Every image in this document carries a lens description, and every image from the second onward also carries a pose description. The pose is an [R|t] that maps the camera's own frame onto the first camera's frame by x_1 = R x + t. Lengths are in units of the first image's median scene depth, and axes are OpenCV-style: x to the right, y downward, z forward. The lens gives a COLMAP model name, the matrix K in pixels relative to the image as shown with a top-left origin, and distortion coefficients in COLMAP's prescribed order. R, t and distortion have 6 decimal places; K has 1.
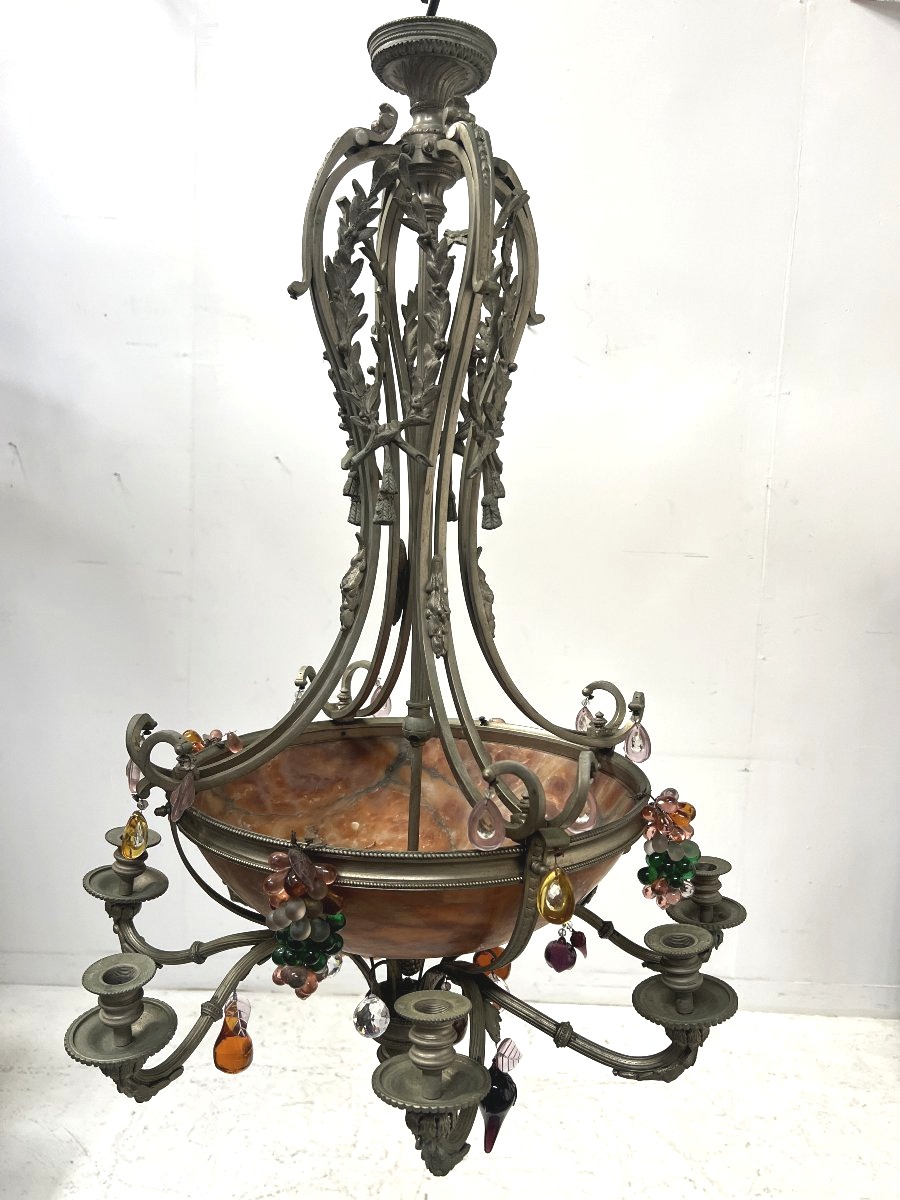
lens RADIAL K [[933.7, 0, 466.8], [0, 933.7, 579.5], [0, 0, 1]] dist [0.014659, -0.045577]
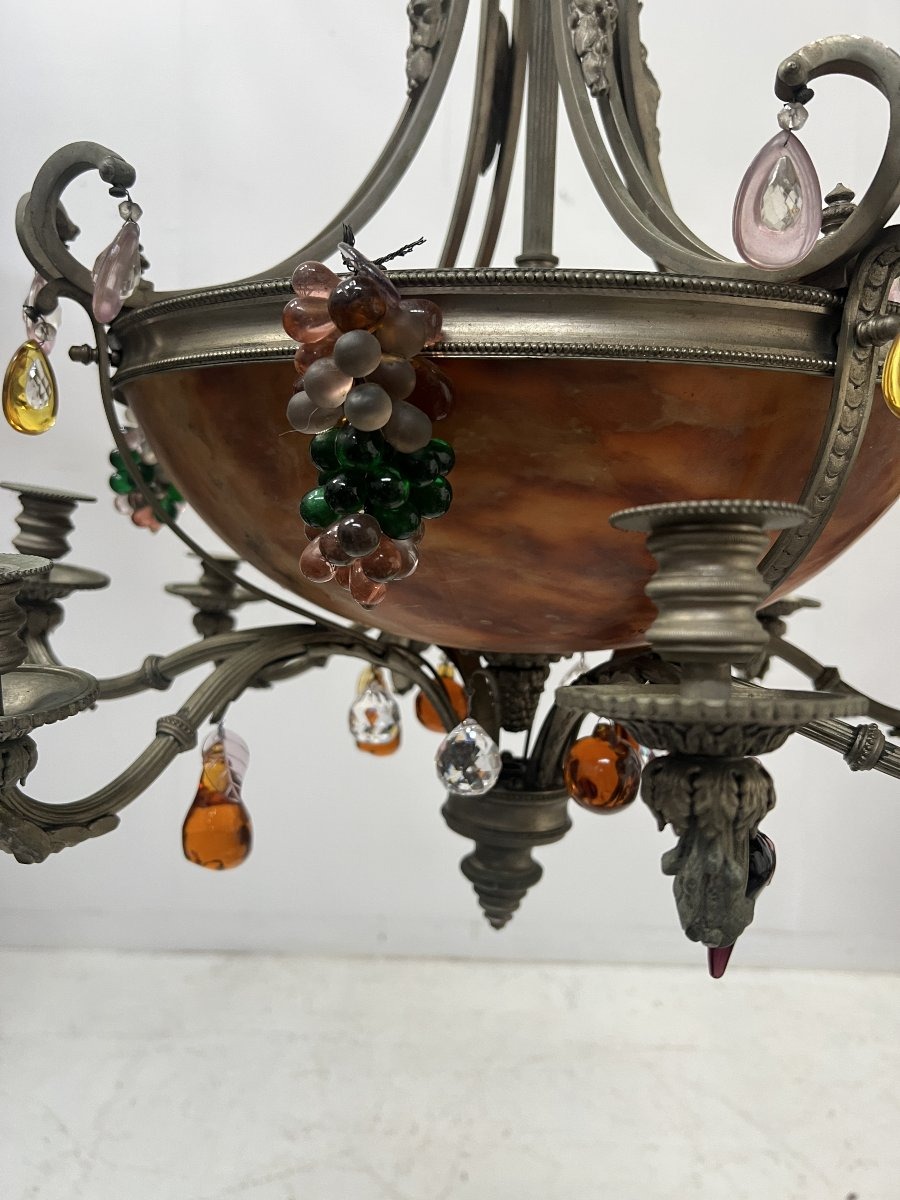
lens RADIAL K [[933.7, 0, 456.3], [0, 933.7, 598.3], [0, 0, 1]] dist [0.014659, -0.045577]
pose [[0.999980, -0.000528, -0.006292, -0.092318], [0.000600, 0.999935, 0.011409, 0.318254], [0.006285, -0.011412, 0.999915, 0.391672]]
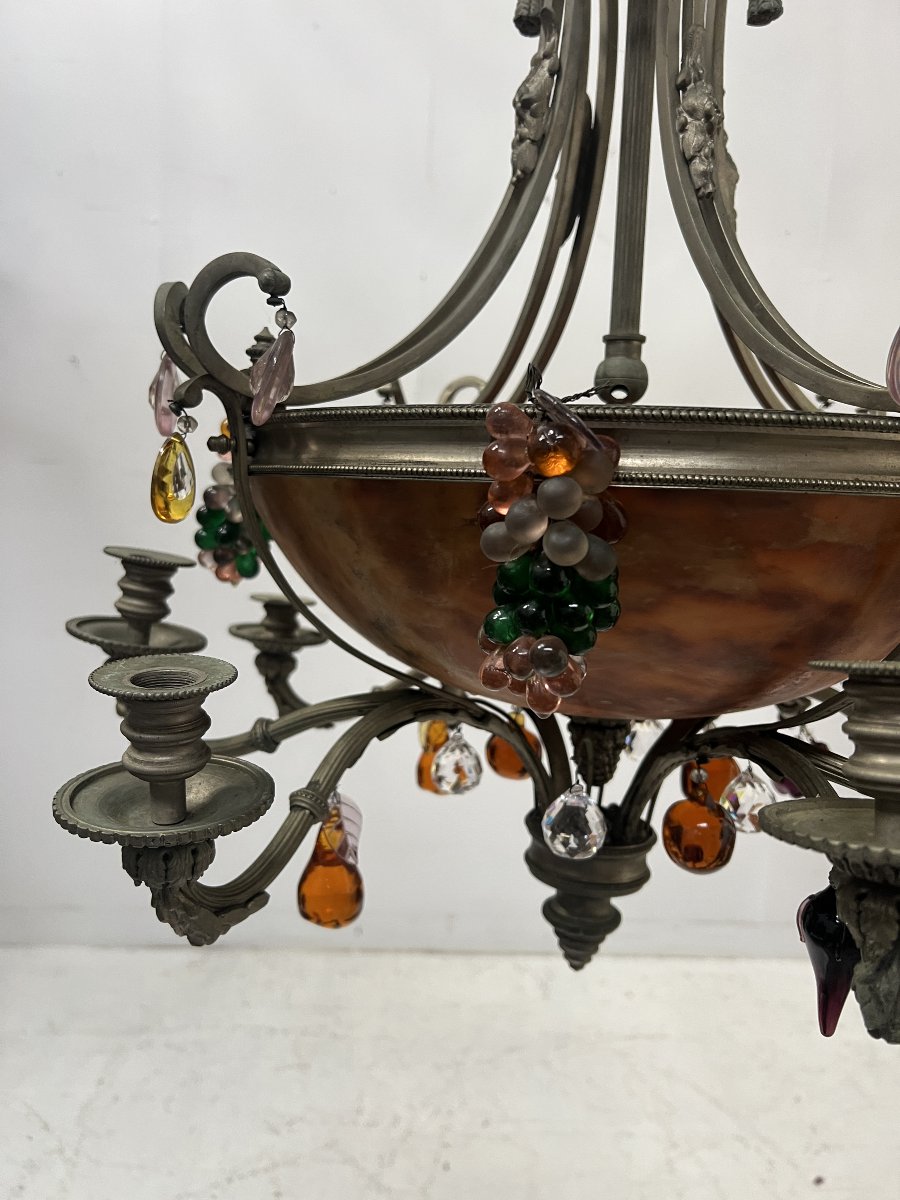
lens RADIAL K [[933.7, 0, 445.8], [0, 933.7, 597.0], [0, 0, 1]] dist [0.014659, -0.045577]
pose [[0.999519, 0.003467, 0.030805, -0.175045], [-0.004295, 0.999630, 0.026849, 0.269873], [-0.030701, -0.026969, 0.999165, 0.368330]]
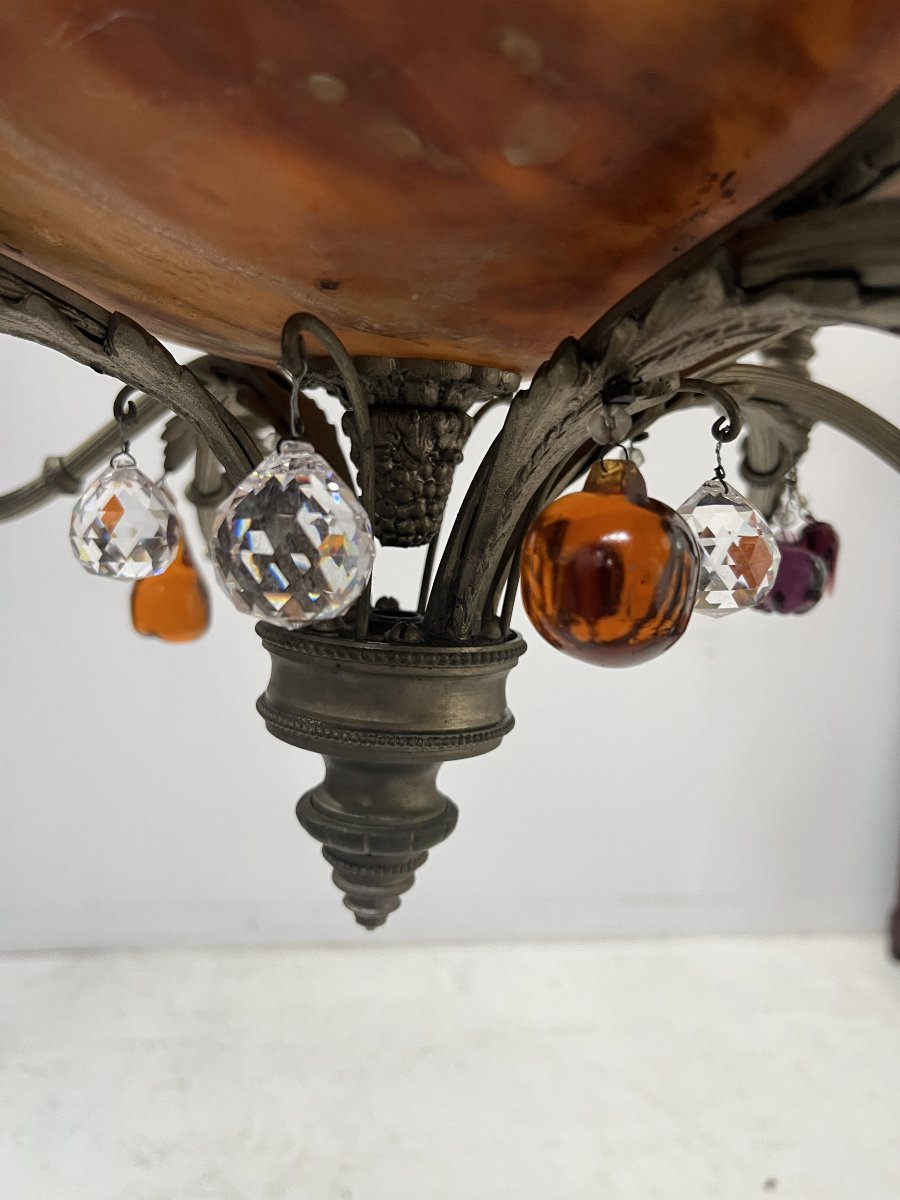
lens RADIAL K [[946.7, 0, 444.2], [0, 946.7, 585.2], [0, 0, 1]] dist [0.022054, -0.038505]
pose [[0.994488, -0.009652, 0.104402, -0.078101], [0.007112, 0.999670, 0.024667, 0.412439], [-0.104606, -0.023789, 0.994229, 0.668574]]
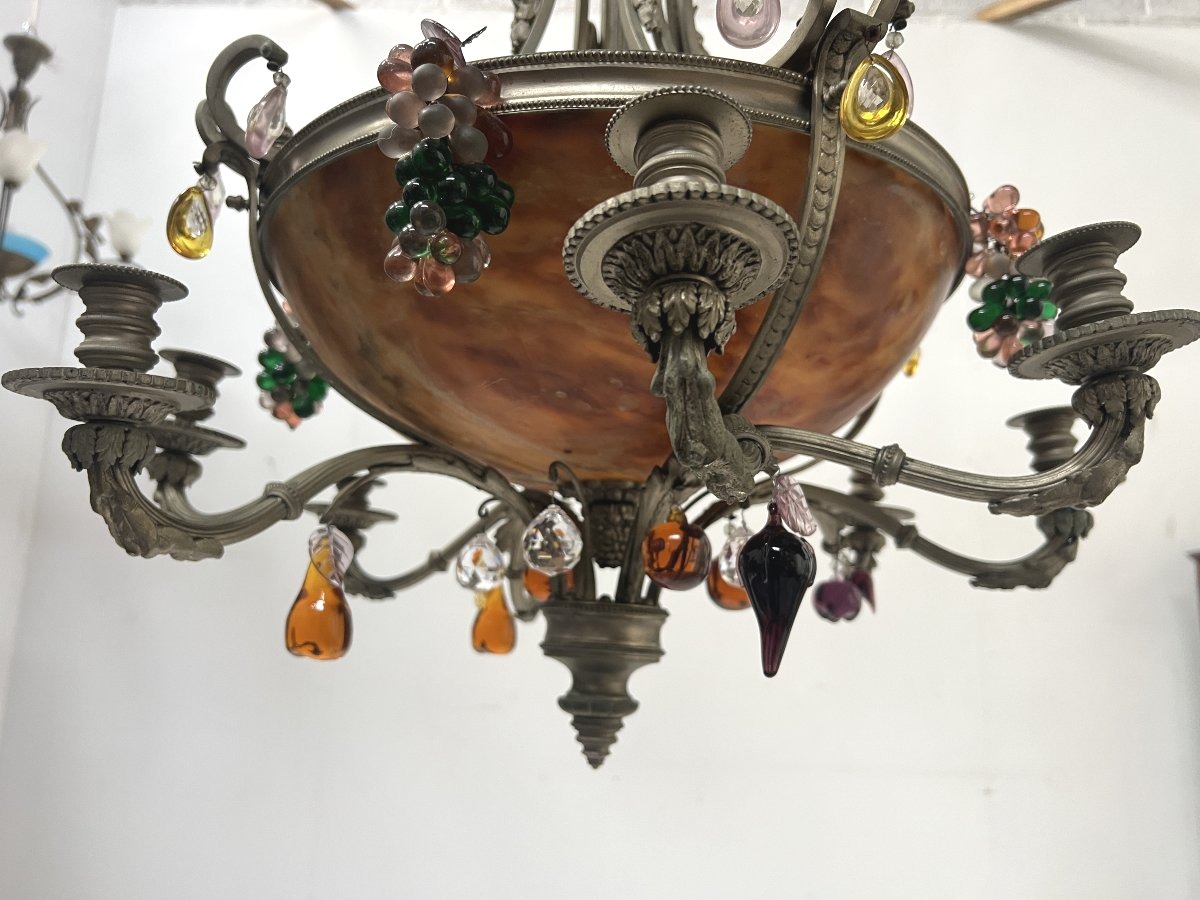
lens RADIAL K [[933.7, 0, 615.2], [0, 933.7, 444.6], [0, 0, 1]] dist [0.014659, -0.045577]
pose [[0.999474, -0.024381, -0.021392, -0.041499], [0.016959, 0.955008, -0.296095, 0.509719], [0.027648, 0.295576, 0.954919, 0.358062]]
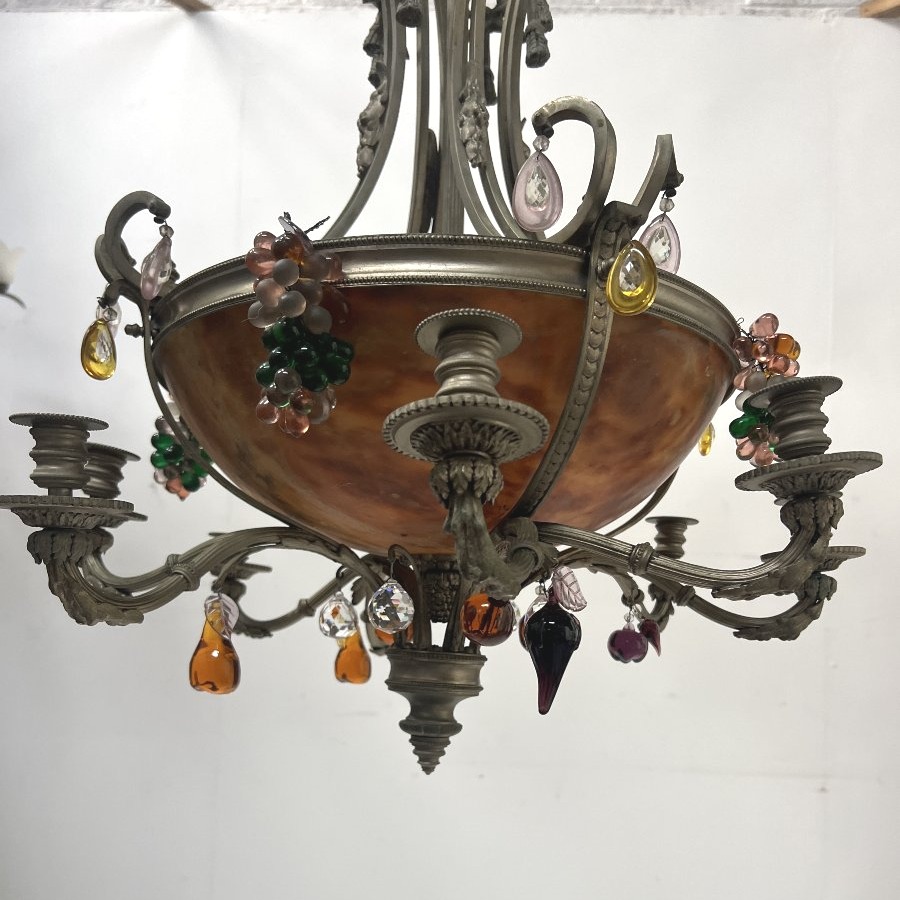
lens RADIAL K [[934.6, 0, 462.4], [0, 934.6, 607.4], [0, 0, 1]] dist [0.005888, 0.000000]
pose [[0.998627, -0.012641, -0.050846, -0.003369], [0.005571, 0.990576, -0.136847, 0.499418], [0.052097, 0.136376, 0.989286, 0.205830]]
